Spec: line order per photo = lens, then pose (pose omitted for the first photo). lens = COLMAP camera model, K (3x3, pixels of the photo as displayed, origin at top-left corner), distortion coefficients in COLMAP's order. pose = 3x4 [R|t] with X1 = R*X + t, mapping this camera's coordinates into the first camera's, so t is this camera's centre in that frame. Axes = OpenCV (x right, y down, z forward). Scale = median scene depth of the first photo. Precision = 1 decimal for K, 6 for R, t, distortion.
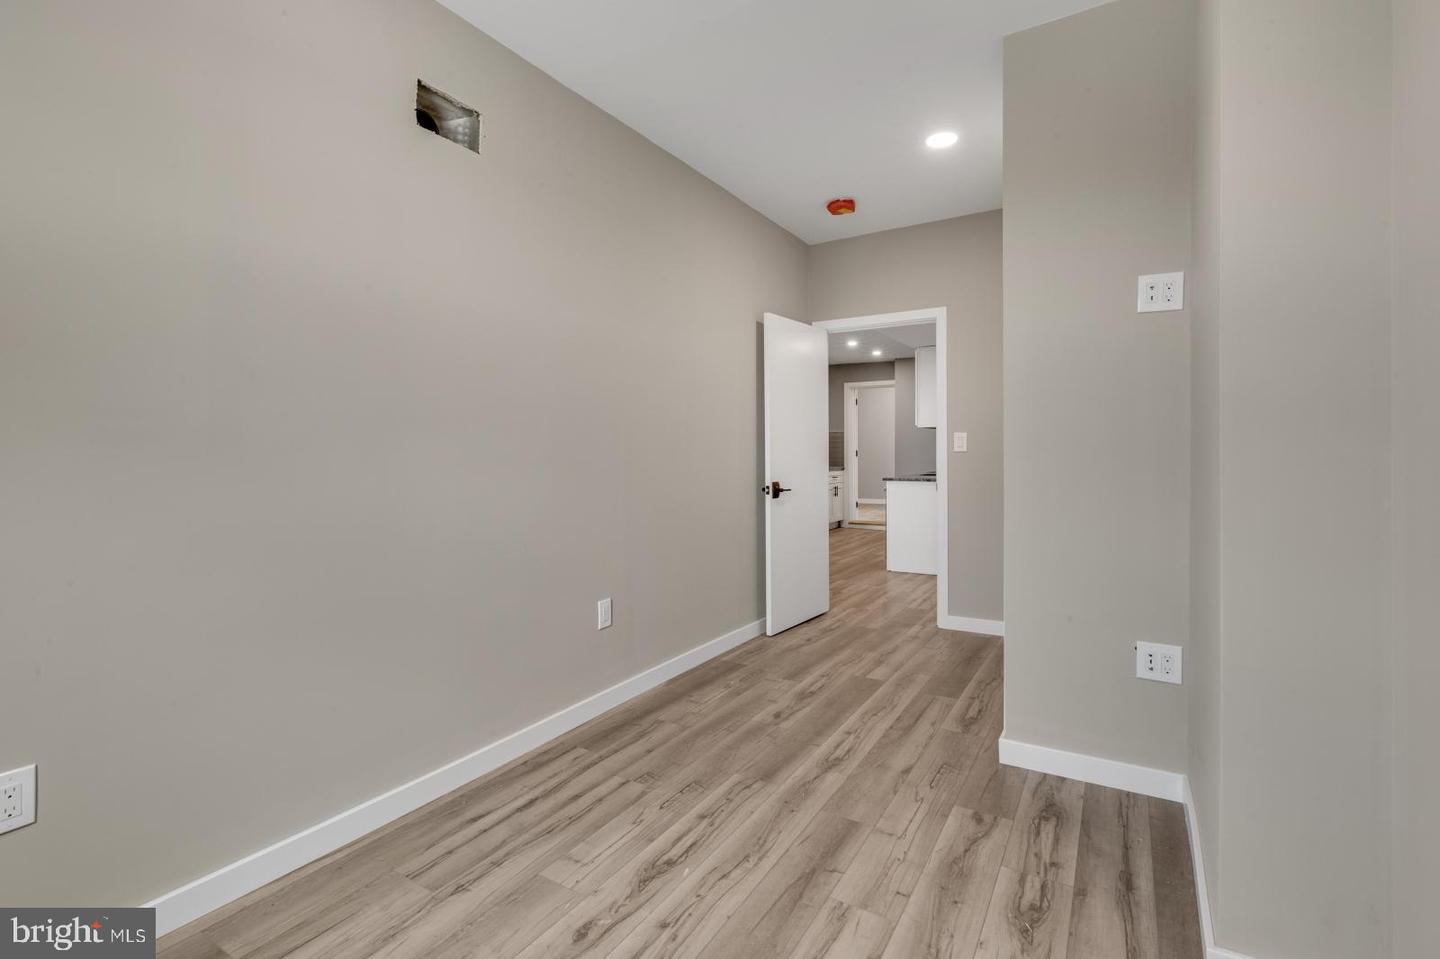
lens RADIAL K [[661.4, 0, 710.8], [0, 661.4, 473.6], [0, 0, 1]] dist [0.006103, -0.002498]
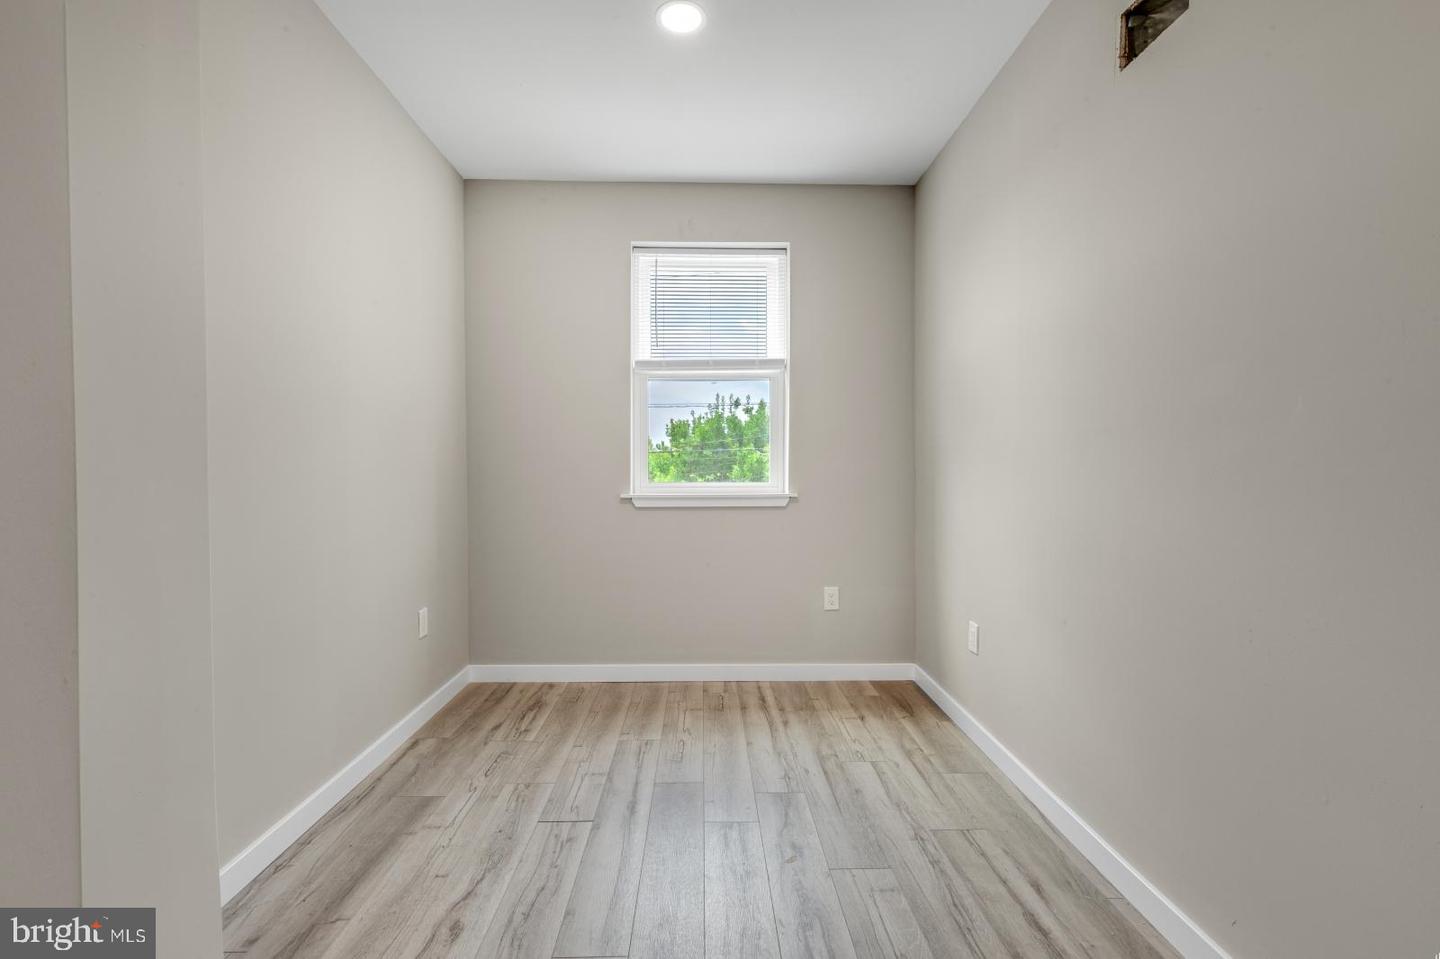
lens RADIAL K [[661.4, 0, 725.6], [0, 661.4, 479.0], [0, 0, 1]] dist [0.006103, -0.002498]
pose [[-0.833714, 0.007439, -0.552147, 0.411798], [-0.015804, 0.999178, 0.037325, -0.035828], [0.551971, 0.039844, -0.832911, 1.315844]]
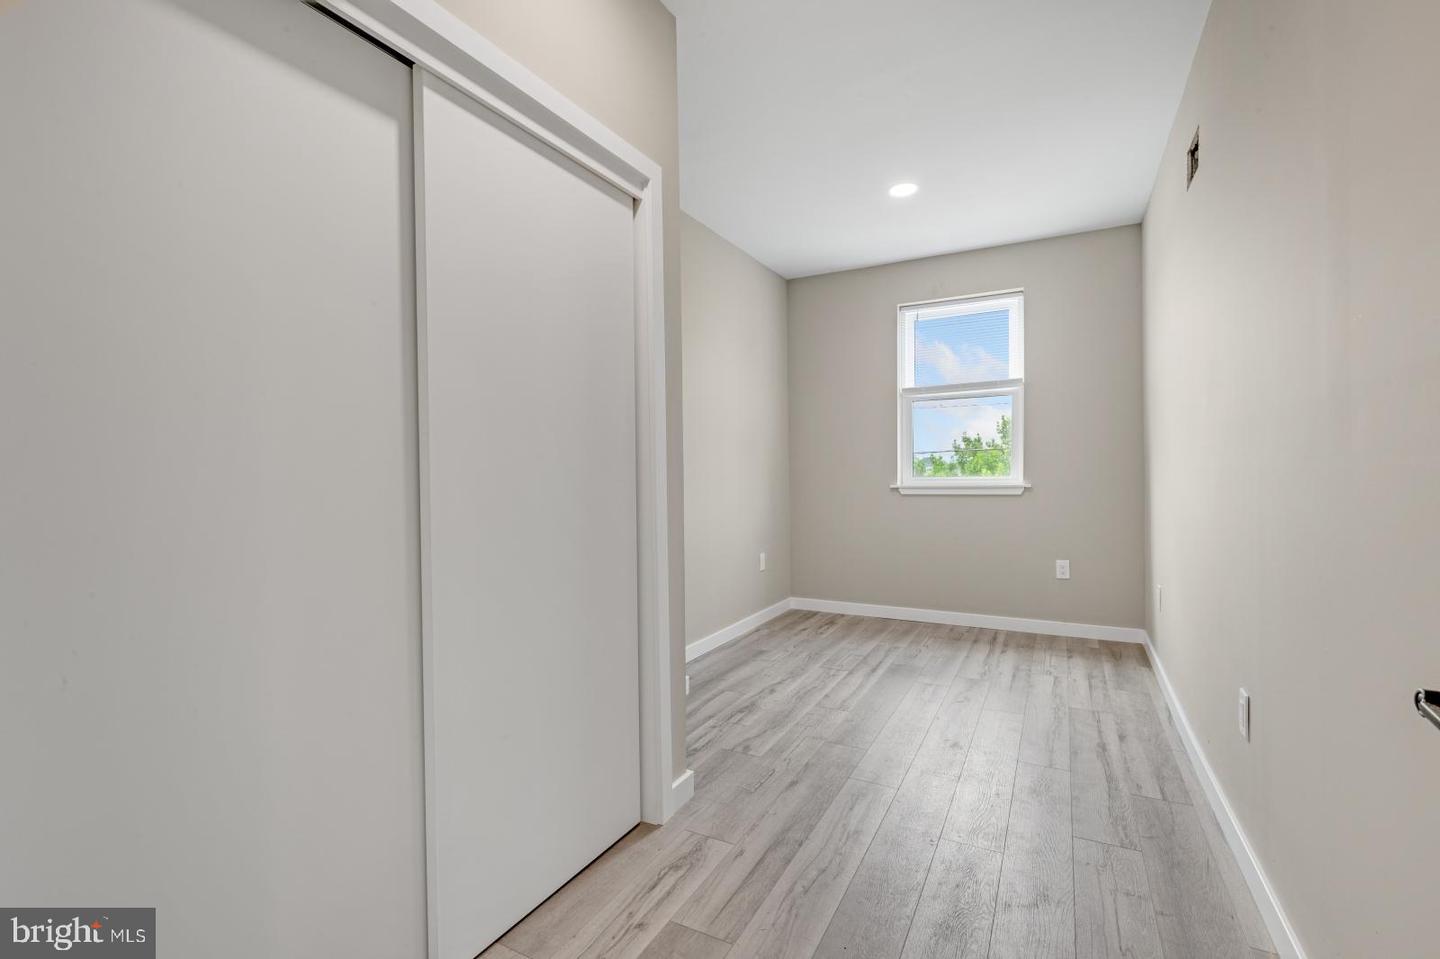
lens RADIAL K [[661.4, 0, 715.8], [0, 661.4, 471.1], [0, 0, 1]] dist [0.006103, -0.002498]
pose [[-0.997495, 0.009170, -0.070143, 0.485435], [0.007213, 0.999579, 0.028099, -0.048774], [0.070371, 0.027523, -0.997141, 2.005032]]
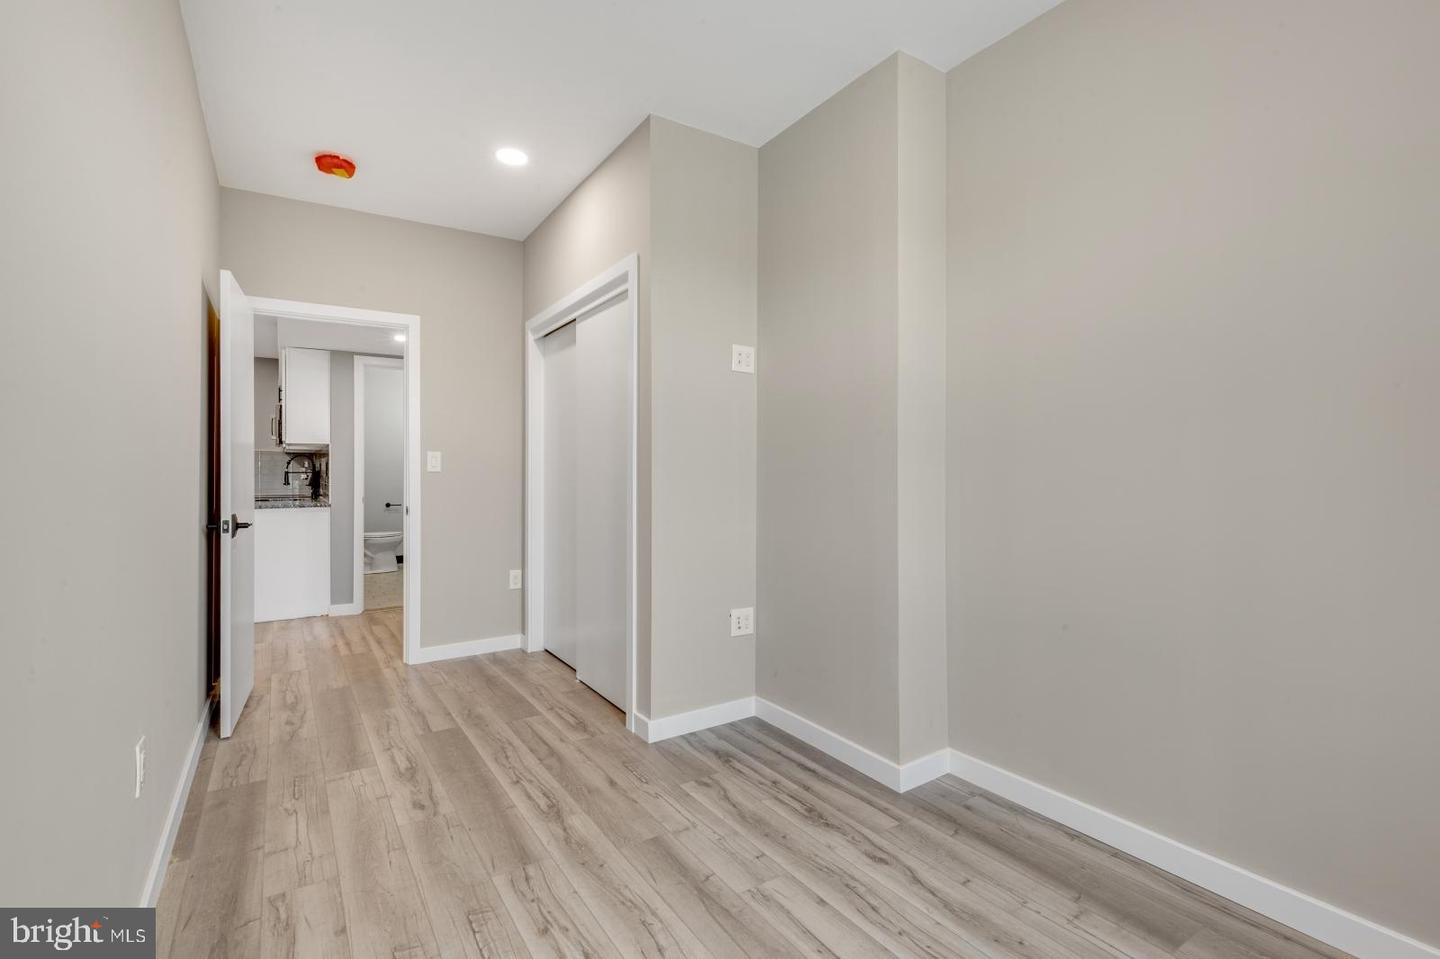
lens RADIAL K [[661.4, 0, 722.3], [0, 661.4, 486.4], [0, 0, 1]] dist [0.006103, -0.002498]
pose [[0.420184, -0.017116, 0.907278, -0.565049], [0.028740, 0.999572, 0.005547, -0.010695], [-0.906984, 0.023745, 0.420496, 0.411445]]
